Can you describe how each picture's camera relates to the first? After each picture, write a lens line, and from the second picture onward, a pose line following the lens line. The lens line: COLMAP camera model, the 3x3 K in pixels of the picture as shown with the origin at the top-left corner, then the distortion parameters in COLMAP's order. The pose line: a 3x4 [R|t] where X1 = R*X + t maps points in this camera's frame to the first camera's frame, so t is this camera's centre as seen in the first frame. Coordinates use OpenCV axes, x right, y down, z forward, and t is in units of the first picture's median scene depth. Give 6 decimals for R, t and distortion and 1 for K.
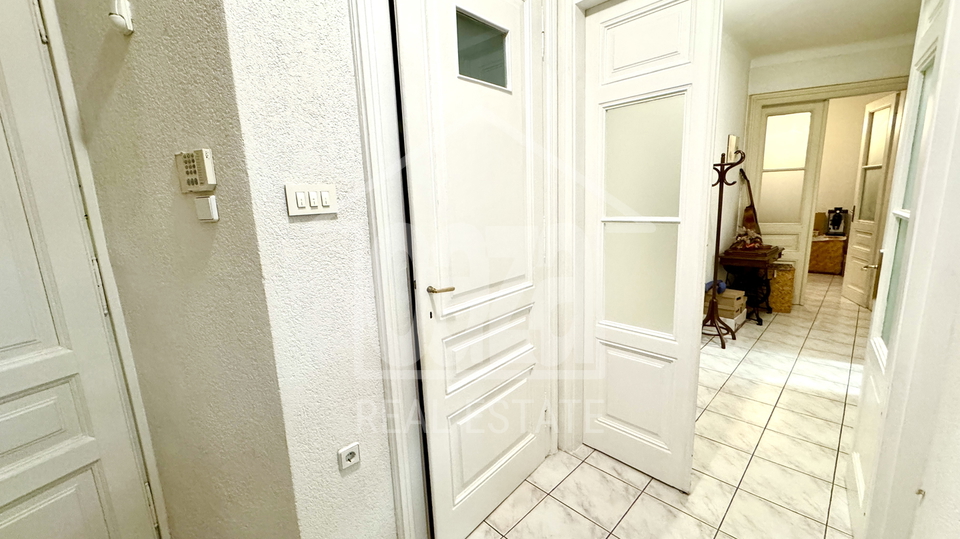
lens RADIAL K [[384.1, 0, 478.4], [0, 384.1, 268.7], [0, 0, 1]] dist [-0.001083, -0.000745]
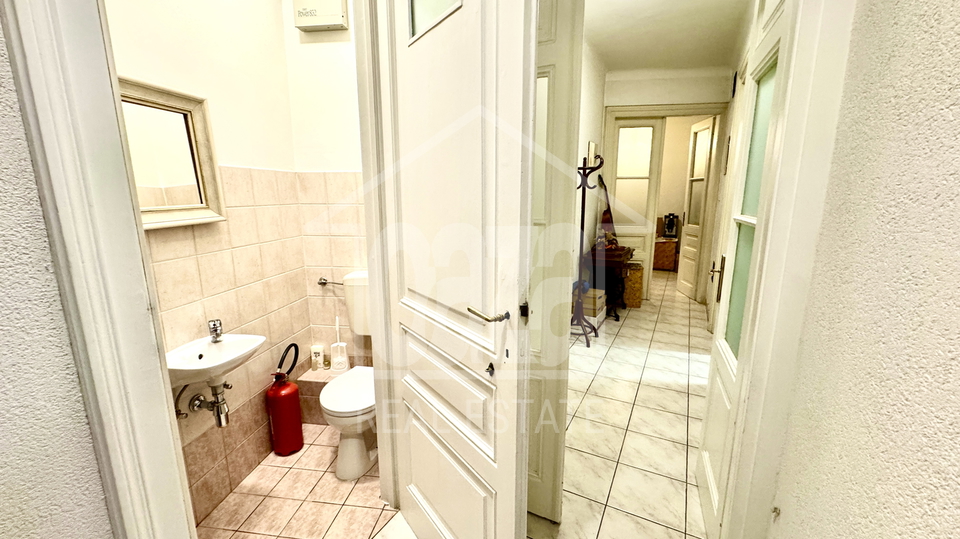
lens RADIAL K [[384.1, 0, 481.6], [0, 384.1, 267.6], [0, 0, 1]] dist [-0.001083, -0.000745]
pose [[0.953927, -0.017704, 0.299517, 0.054897], [0.017887, 0.999838, 0.002130, -0.011829], [-0.299506, 0.003326, 0.954089, 0.093399]]
